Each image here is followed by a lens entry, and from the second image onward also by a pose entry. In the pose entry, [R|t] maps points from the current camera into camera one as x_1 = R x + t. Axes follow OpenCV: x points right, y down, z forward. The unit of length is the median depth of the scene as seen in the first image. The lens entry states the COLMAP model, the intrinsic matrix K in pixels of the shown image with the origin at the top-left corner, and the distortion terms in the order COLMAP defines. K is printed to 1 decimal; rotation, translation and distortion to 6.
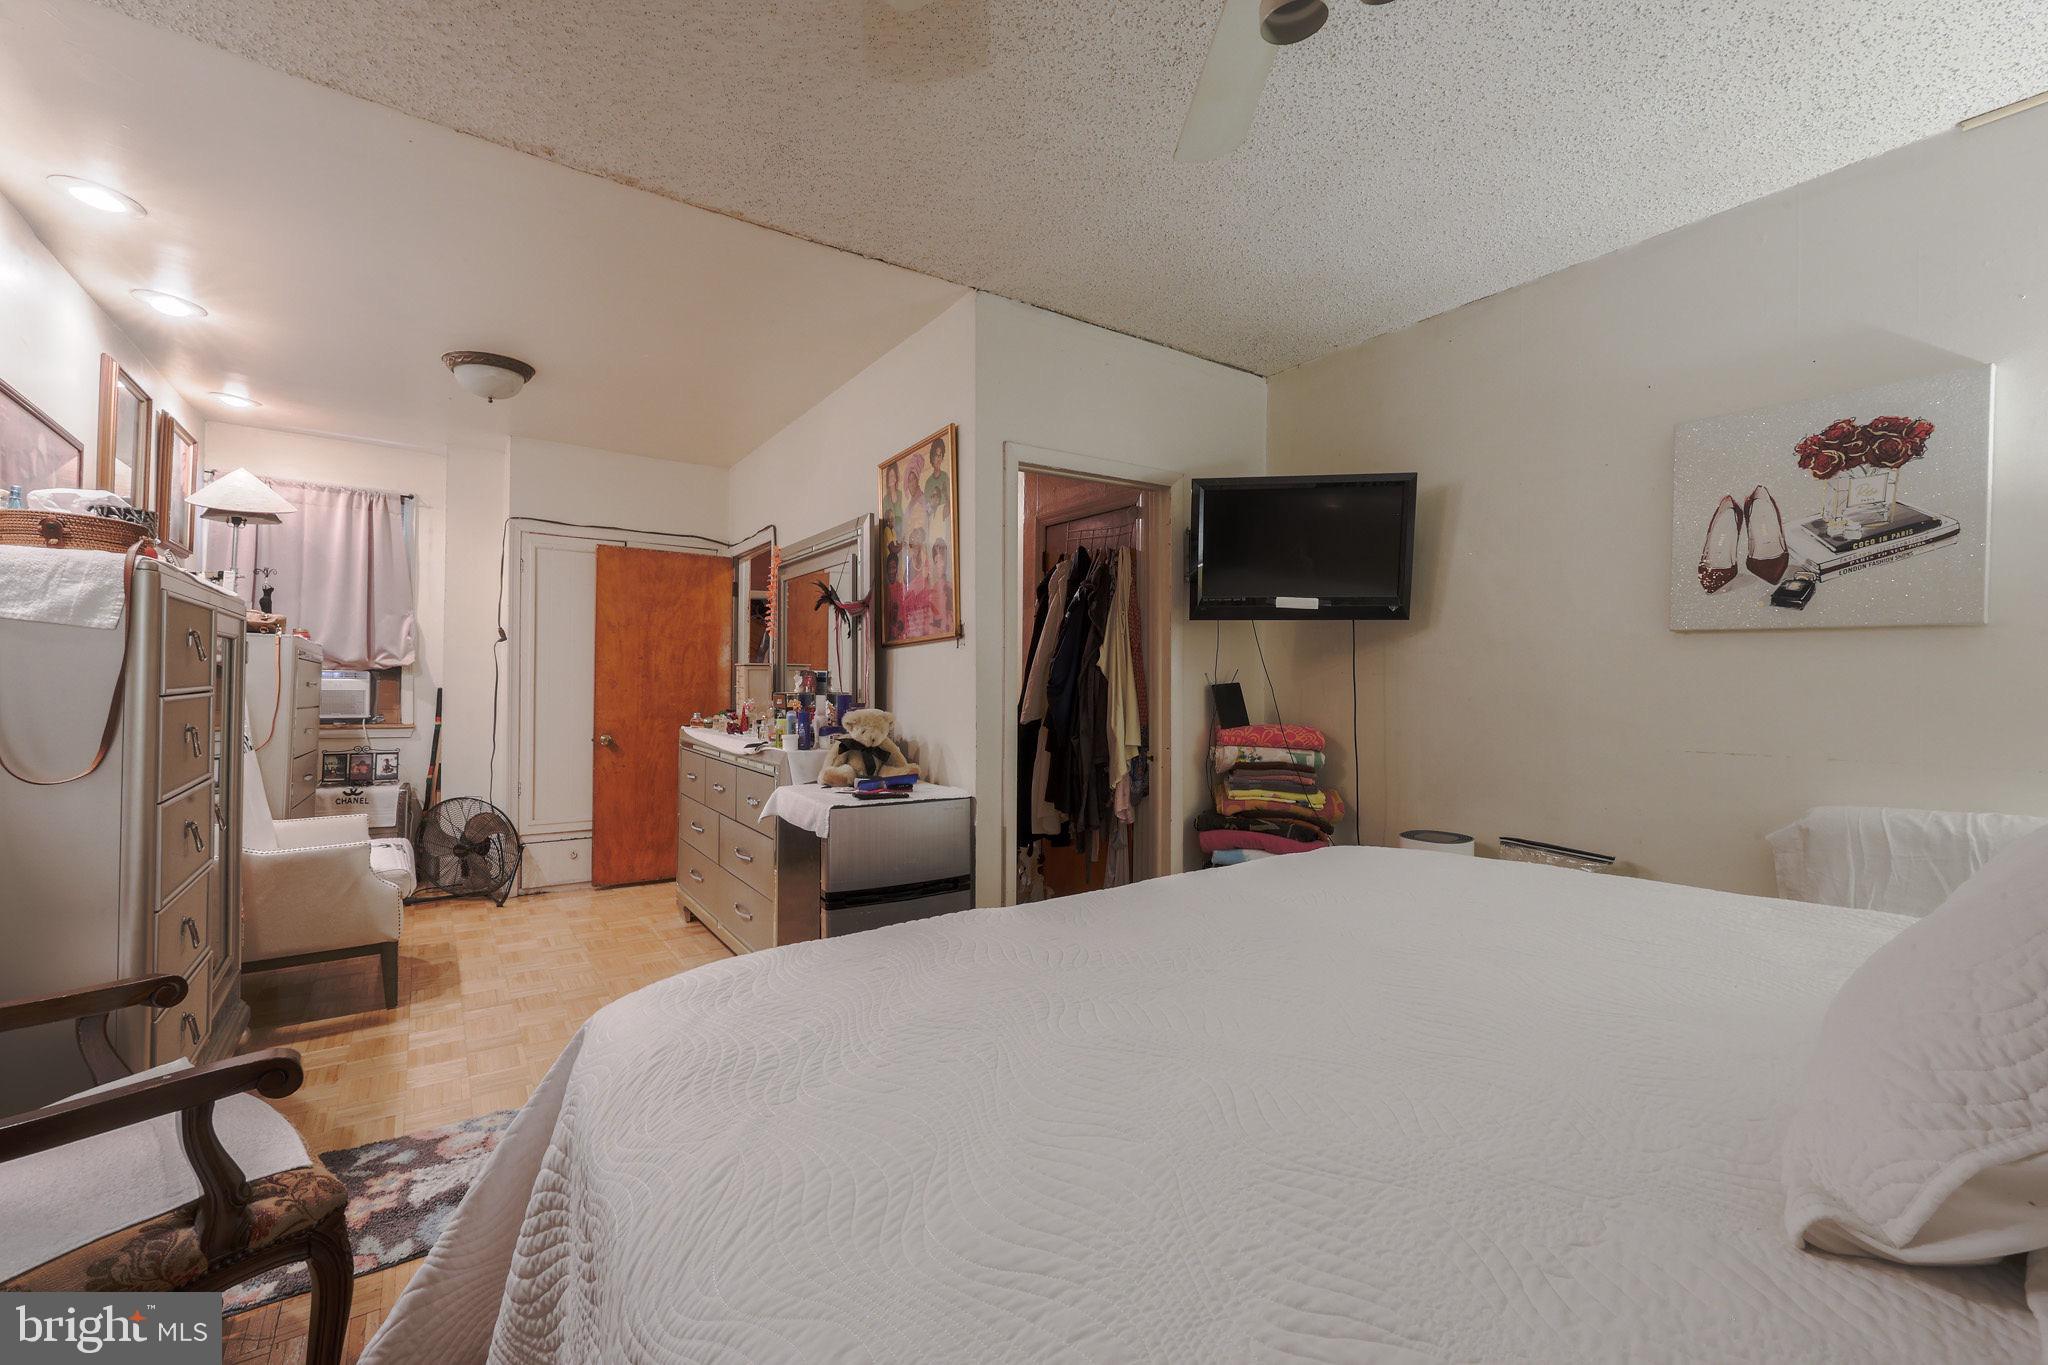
lens RADIAL K [[822.1, 0, 1018.7], [0, 822.1, 677.3], [0, 0, 1]] dist [-0.001528, 0.001086]
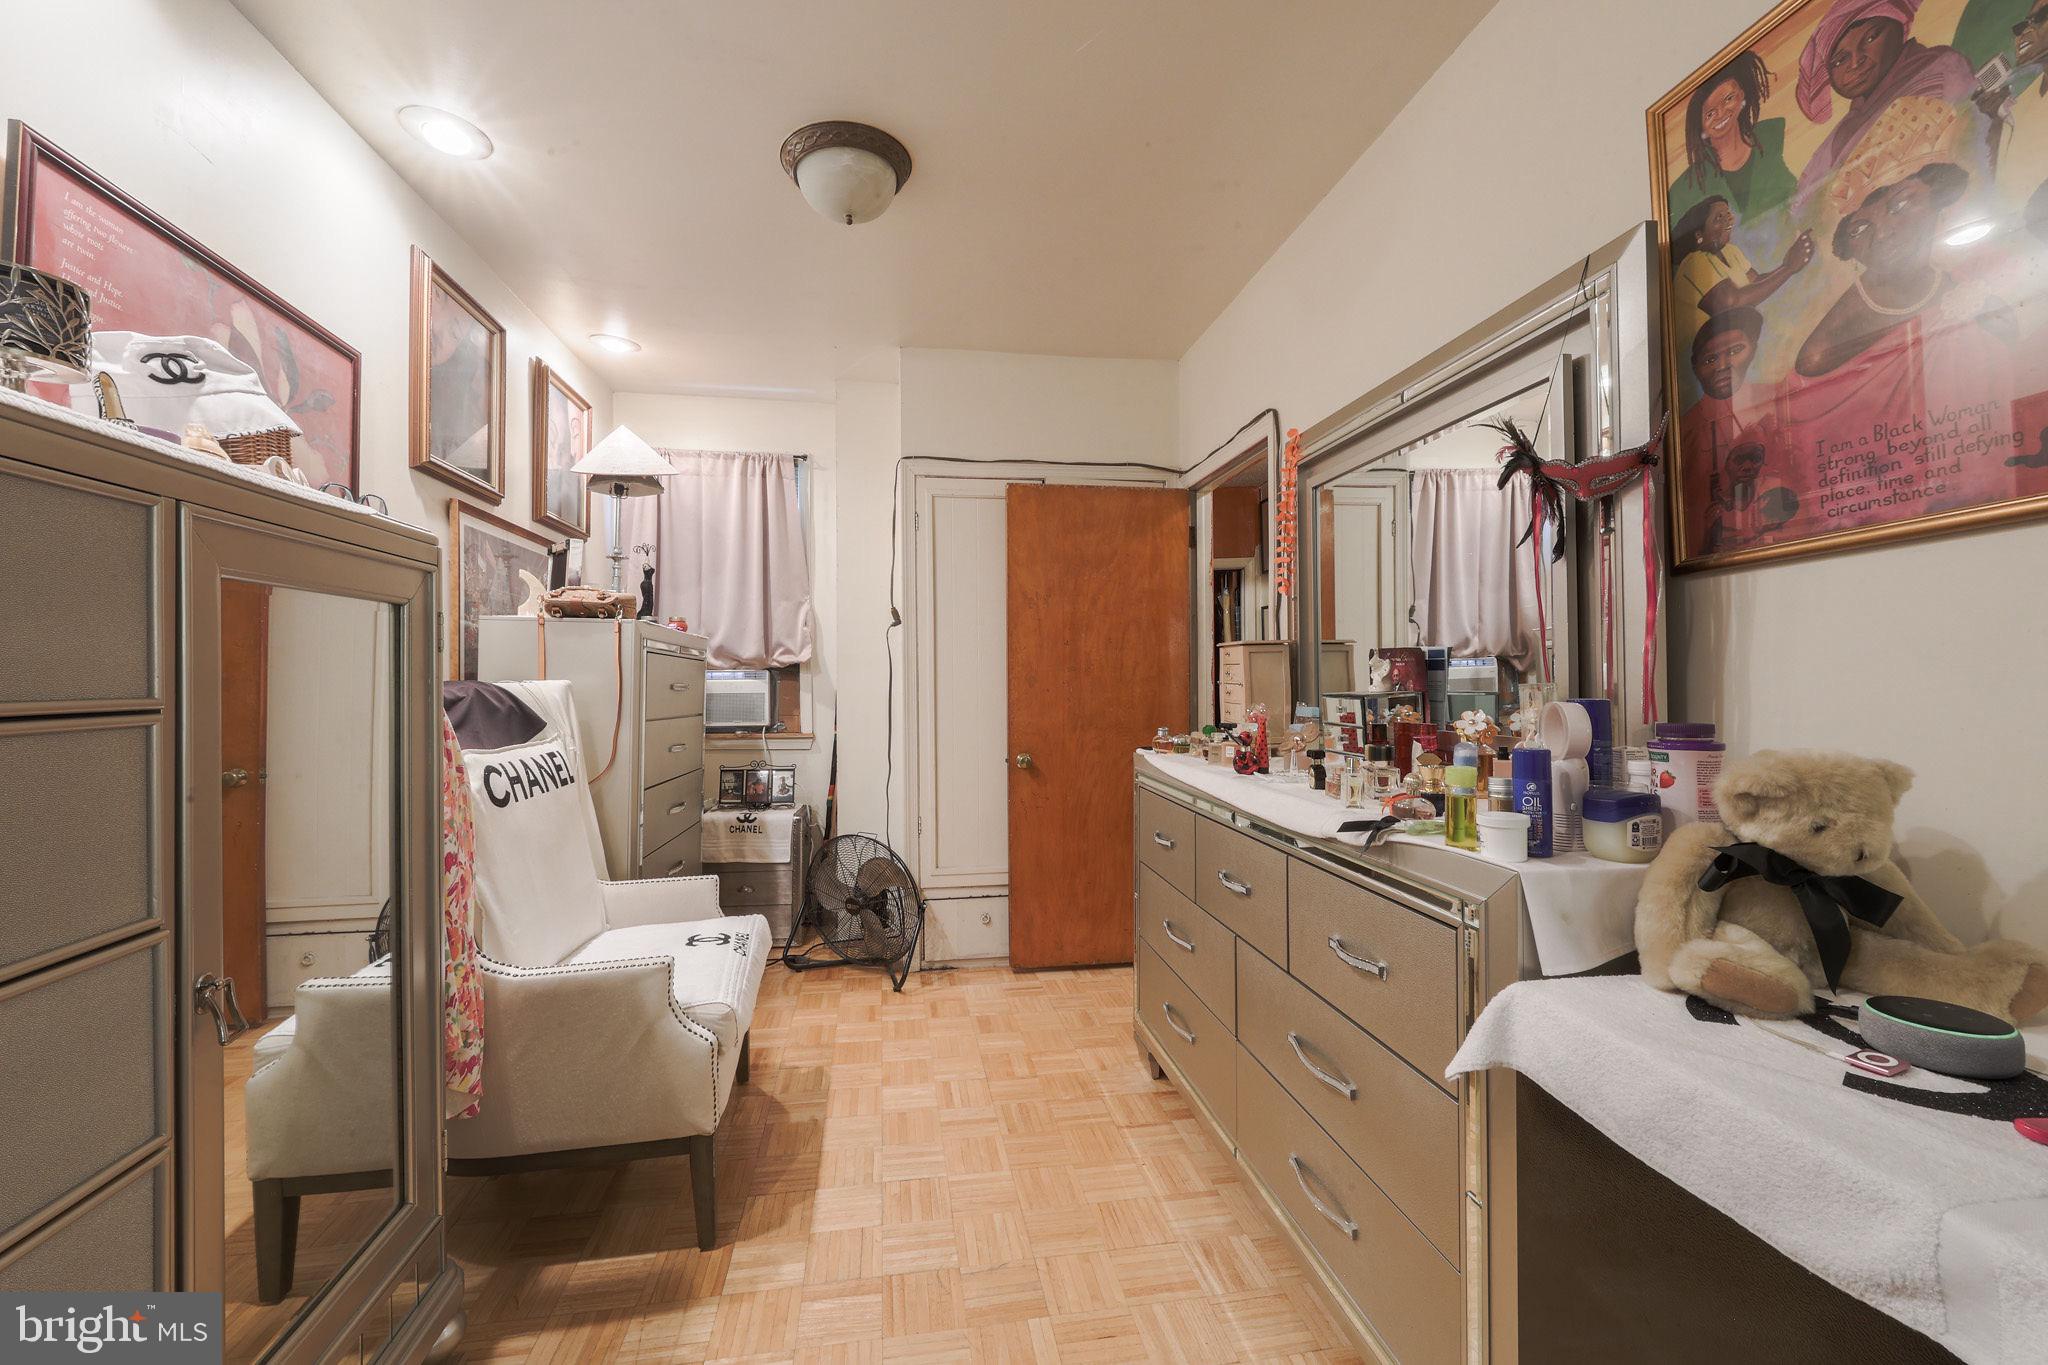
lens RADIAL K [[822.1, 0, 1024.5], [0, 822.1, 678.5], [0, 0, 1]] dist [-0.001528, 0.001086]
pose [[0.899024, -0.015504, -0.437624, -0.201230], [0.018863, 0.999817, 0.003329, 0.003596], [0.437492, -0.011248, 0.899152, 0.385048]]
